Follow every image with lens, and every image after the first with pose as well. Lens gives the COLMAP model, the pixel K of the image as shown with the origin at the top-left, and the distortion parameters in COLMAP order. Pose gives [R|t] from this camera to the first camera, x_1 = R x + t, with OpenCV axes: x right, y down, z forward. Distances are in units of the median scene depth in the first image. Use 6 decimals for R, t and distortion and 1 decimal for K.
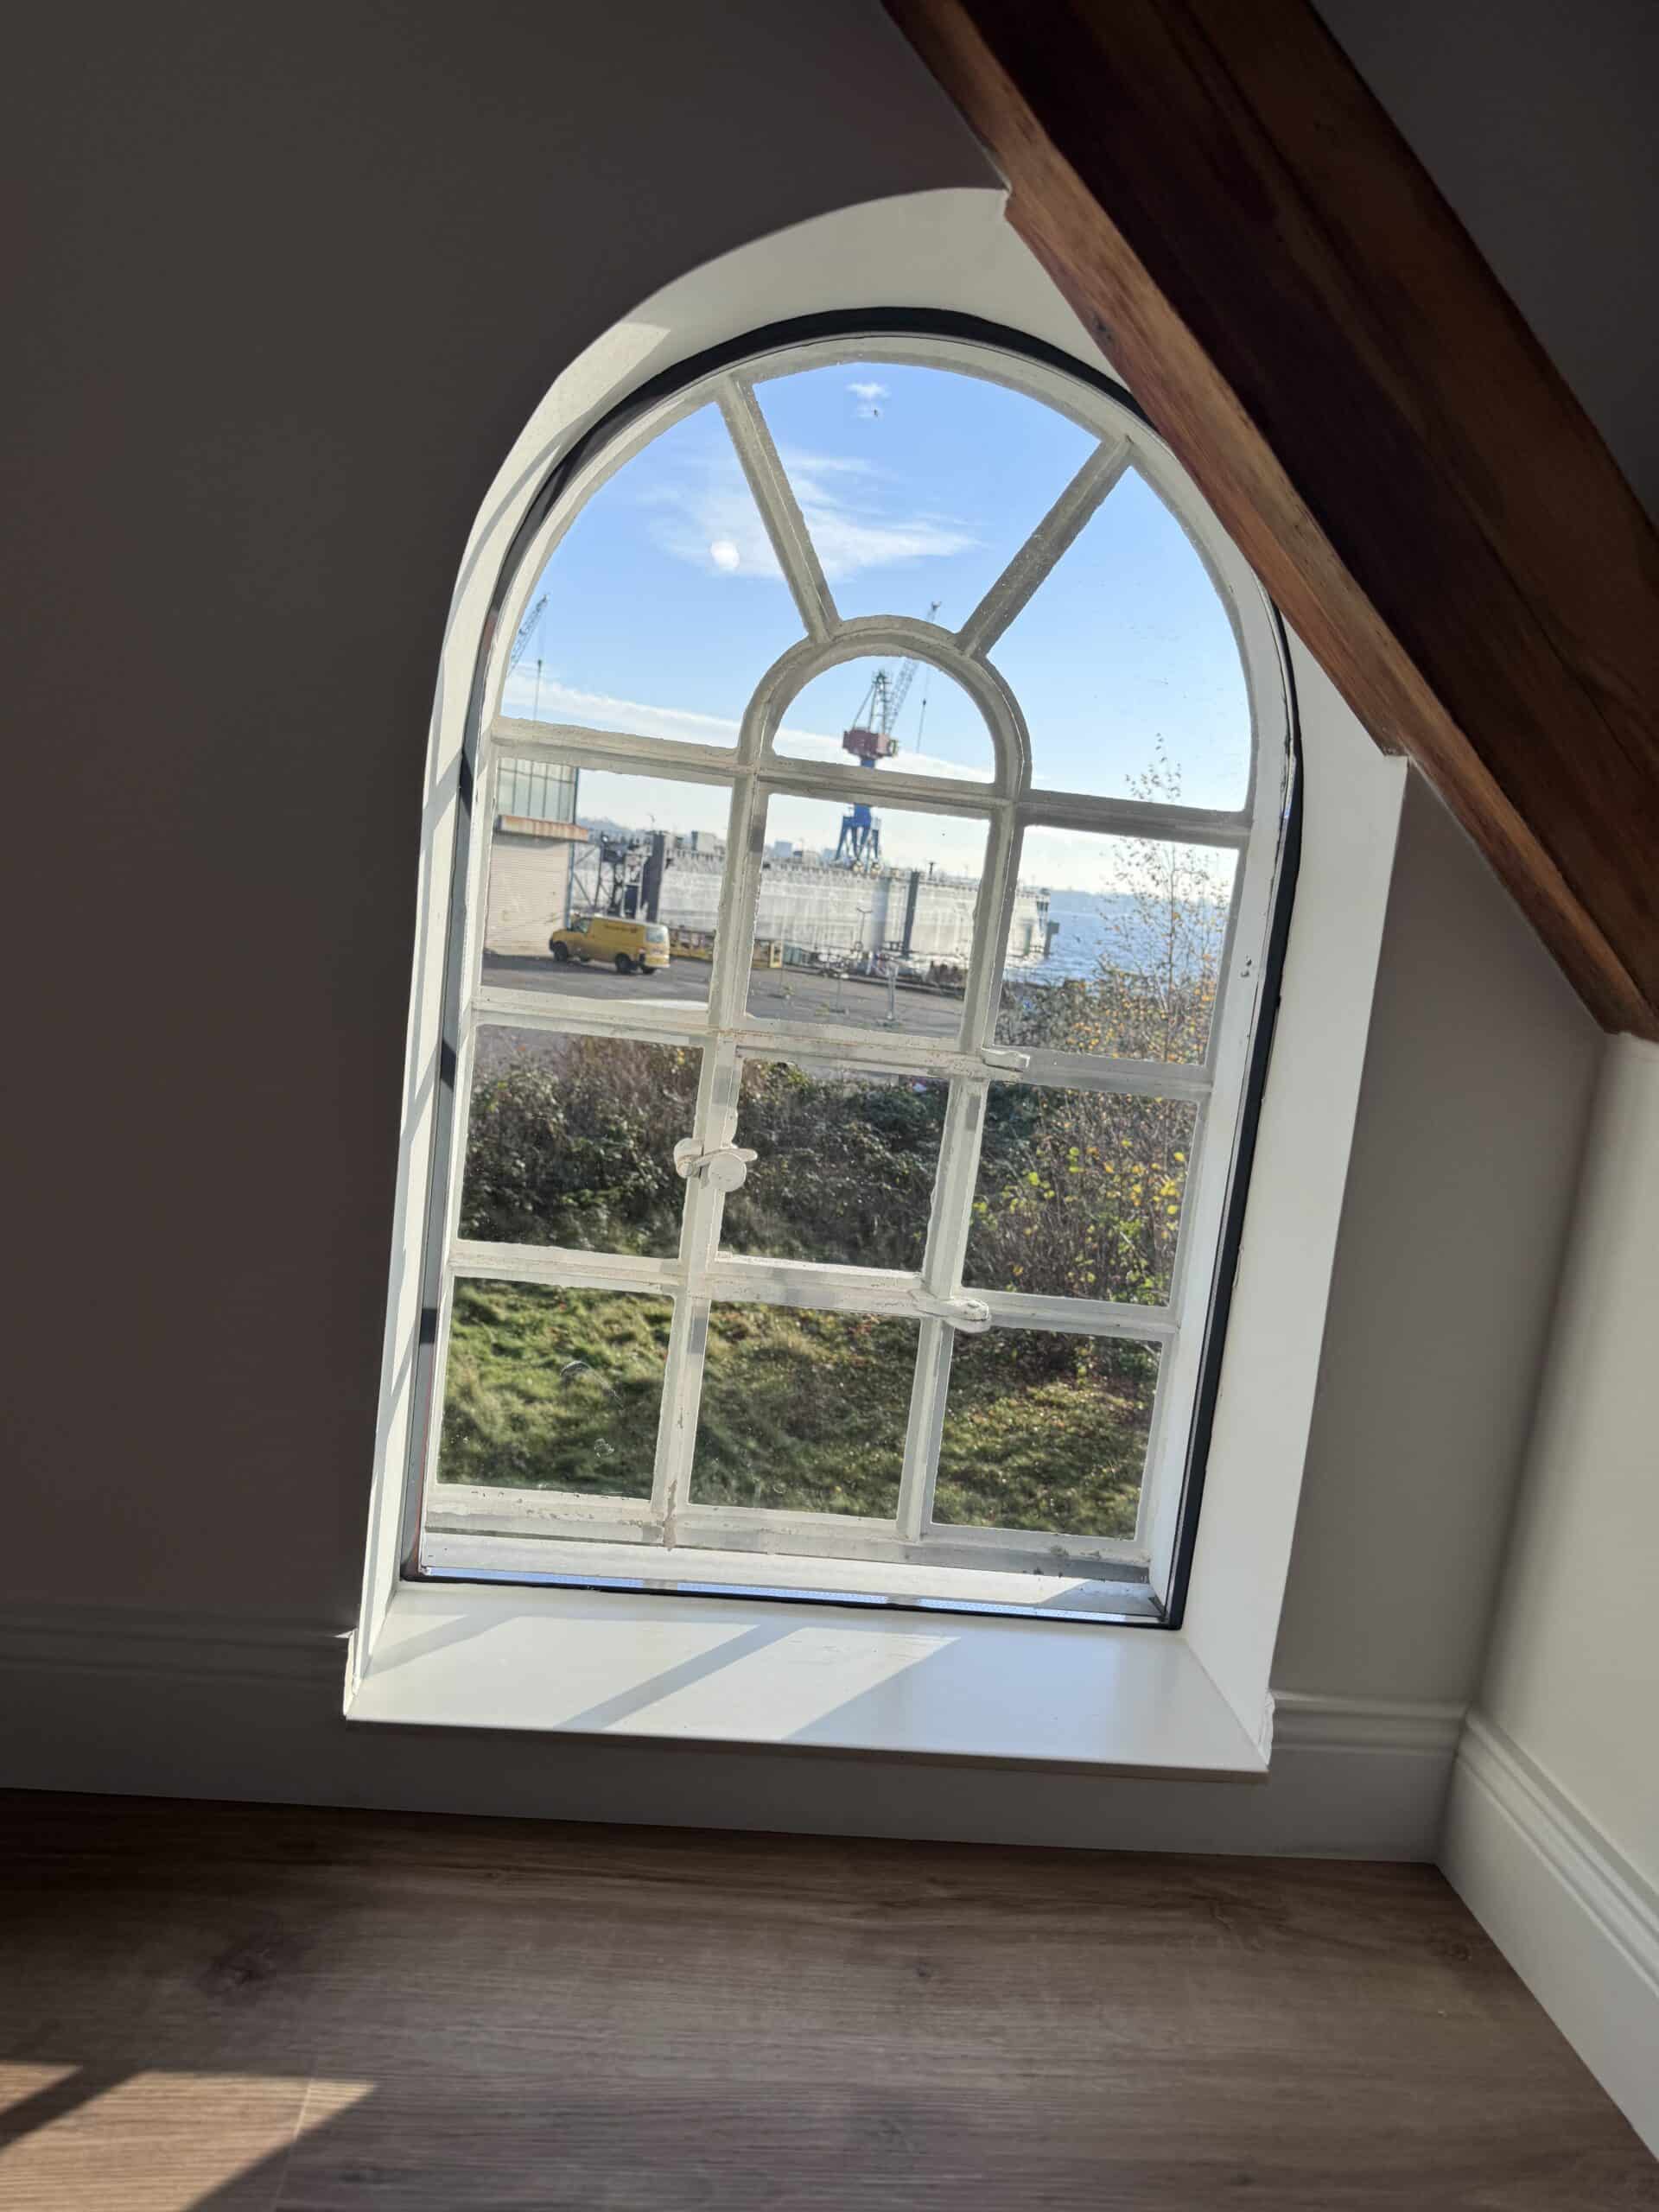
lens RADIAL K [[1549.2, 0, 830.1], [0, 1549.2, 1092.2], [0, 0, 1]] dist [0.030985, -0.052819]
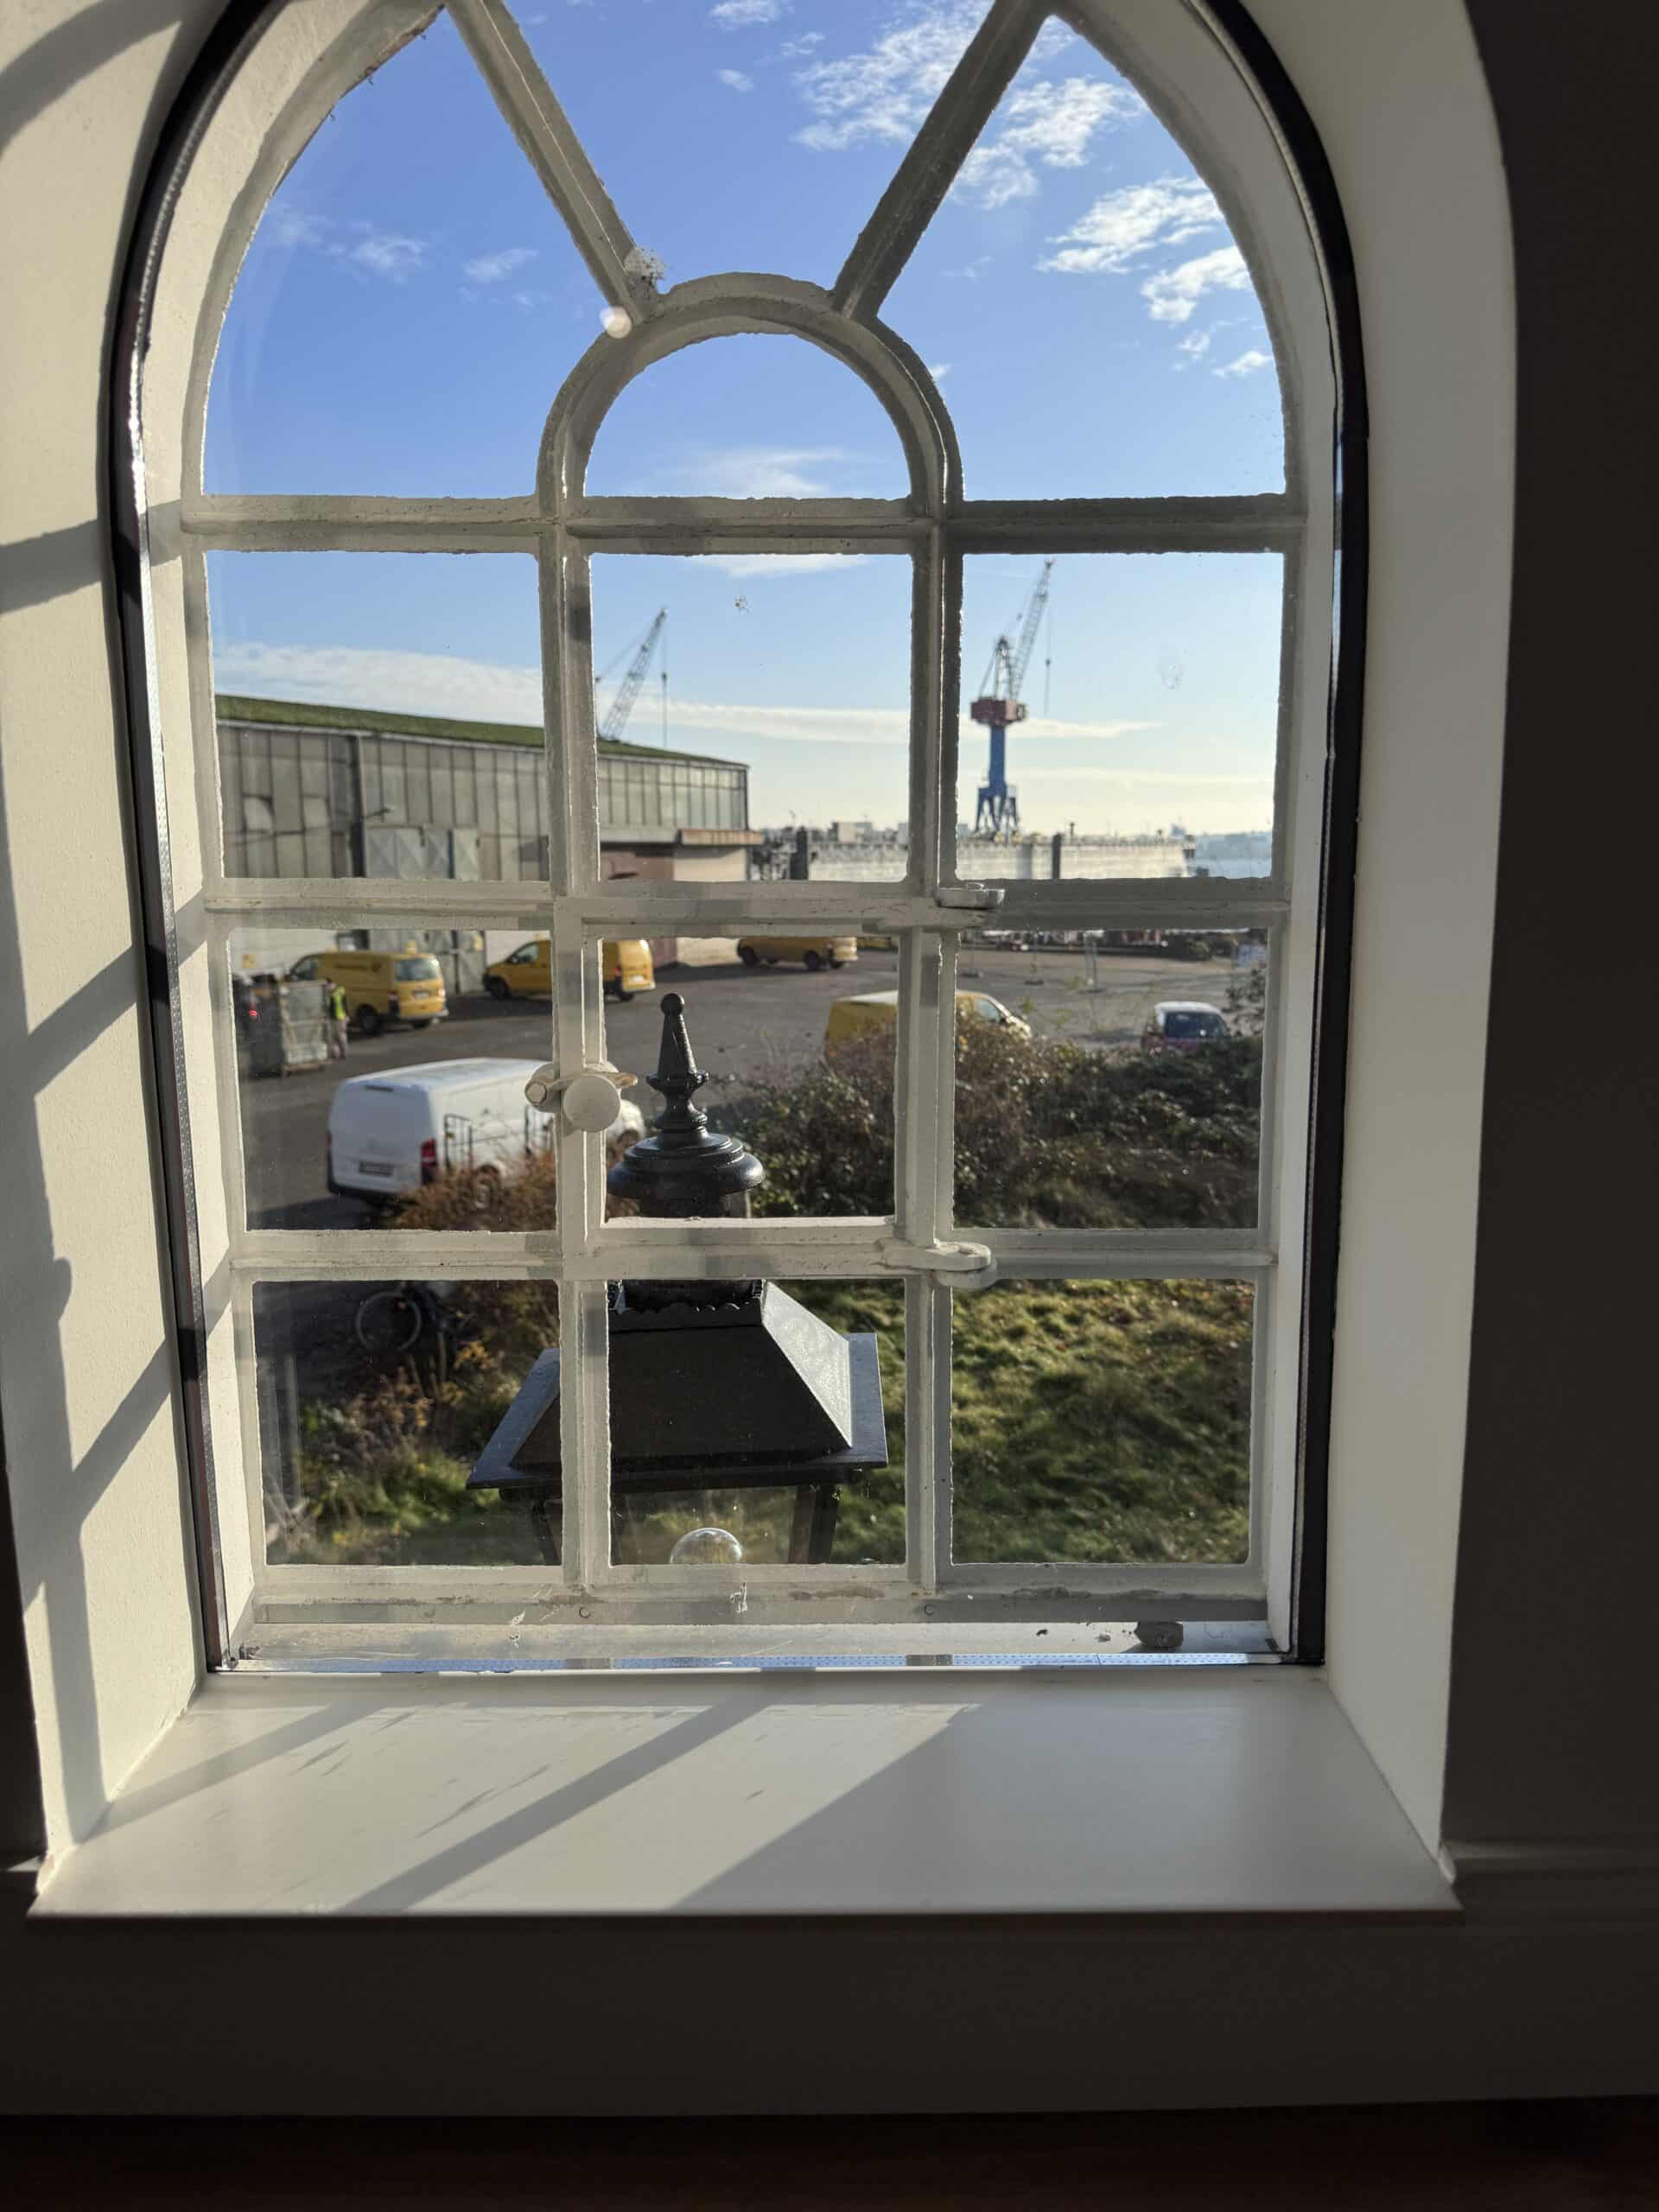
lens RADIAL K [[1555.1, 0, 829.5], [0, 1555.1, 1106.0], [0, 0, 1]] dist [-0.033332, -0.054875]
pose [[0.989566, -0.096107, -0.107339, 0.112423], [0.098157, 0.995073, 0.013971, 0.053560], [0.105468, -0.024361, 0.994124, 0.295217]]
